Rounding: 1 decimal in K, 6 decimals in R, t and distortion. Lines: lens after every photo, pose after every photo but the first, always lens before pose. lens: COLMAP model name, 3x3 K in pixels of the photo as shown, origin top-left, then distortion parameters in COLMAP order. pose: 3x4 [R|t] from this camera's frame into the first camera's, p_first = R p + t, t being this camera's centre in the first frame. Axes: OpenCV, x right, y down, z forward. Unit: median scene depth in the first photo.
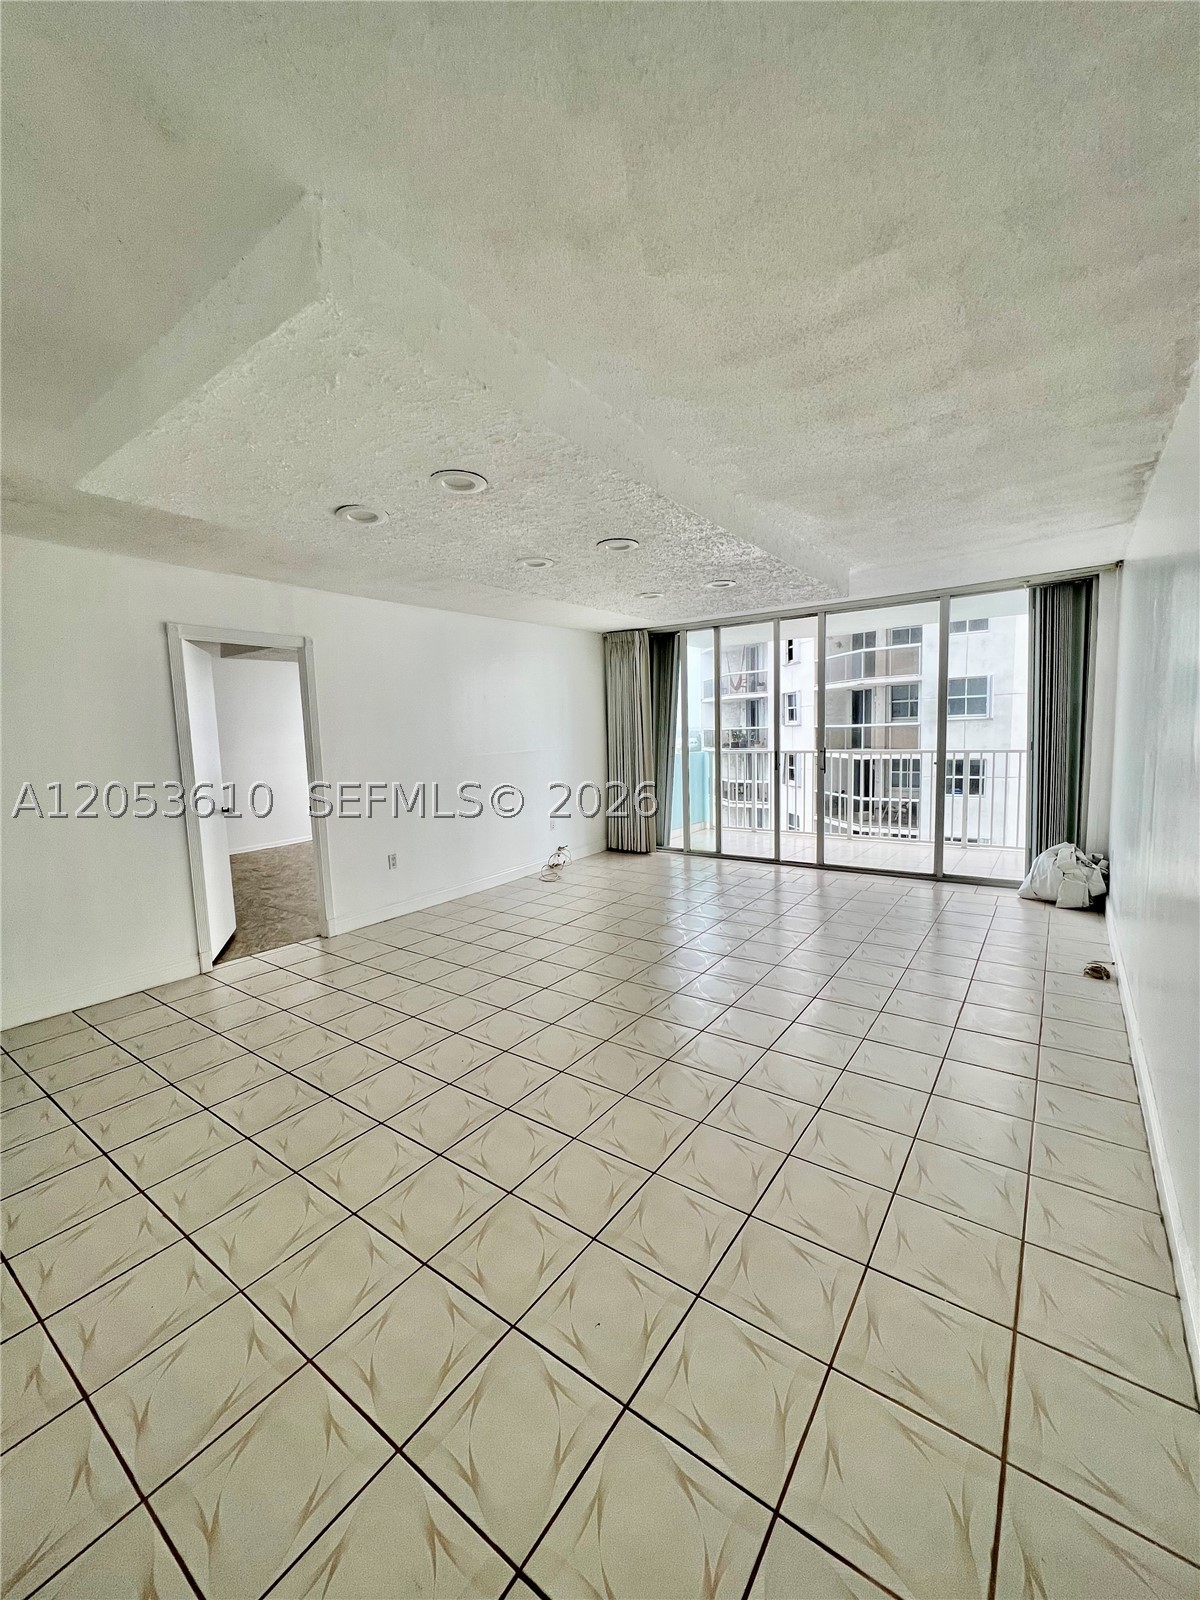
lens RADIAL K [[640.7, 0, 598.3], [0, 640.7, 794.5], [0, 0, 1]] dist [-0.008322, 0.001439]
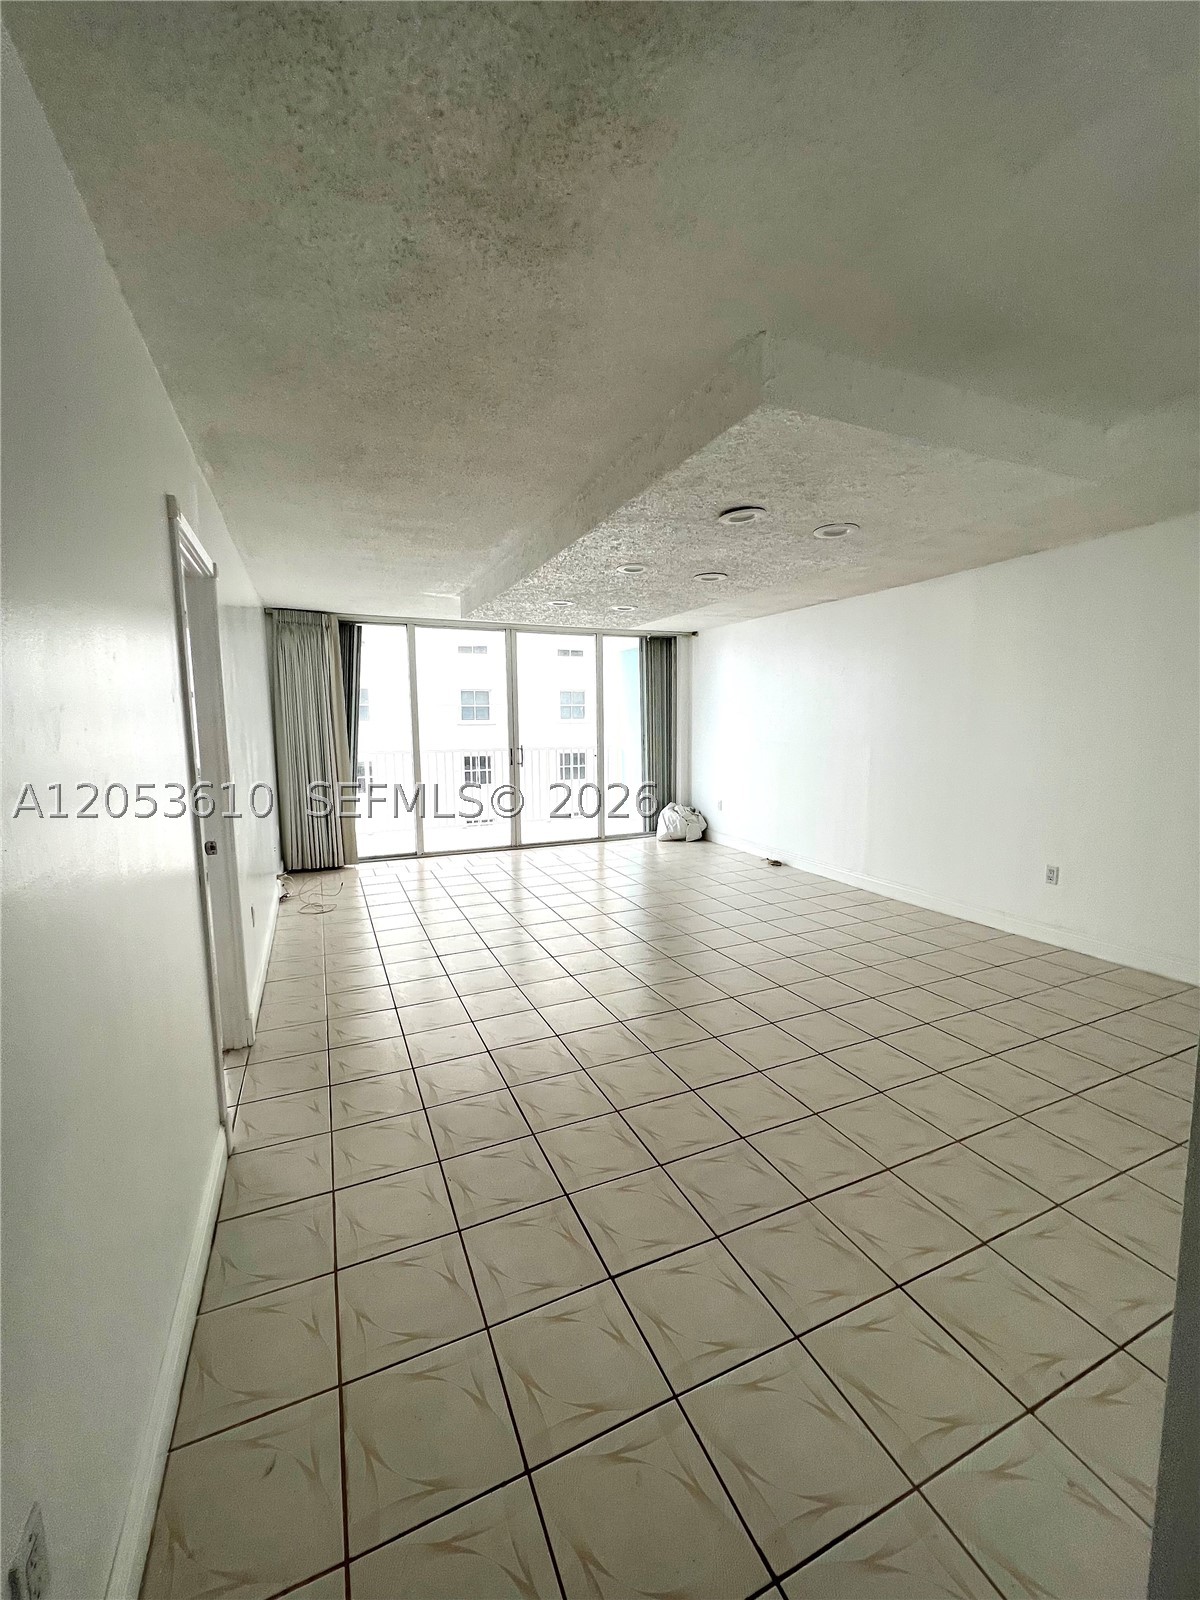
lens RADIAL K [[640.3, 0, 604.7], [0, 640.3, 802.7], [0, 0, 1]] dist [0.002648, 0.000320]
pose [[0.496977, -0.085498, 0.863542, -0.602313], [0.078166, 0.995500, 0.053577, -0.019468], [-0.864236, 0.040873, 0.501423, 0.281244]]
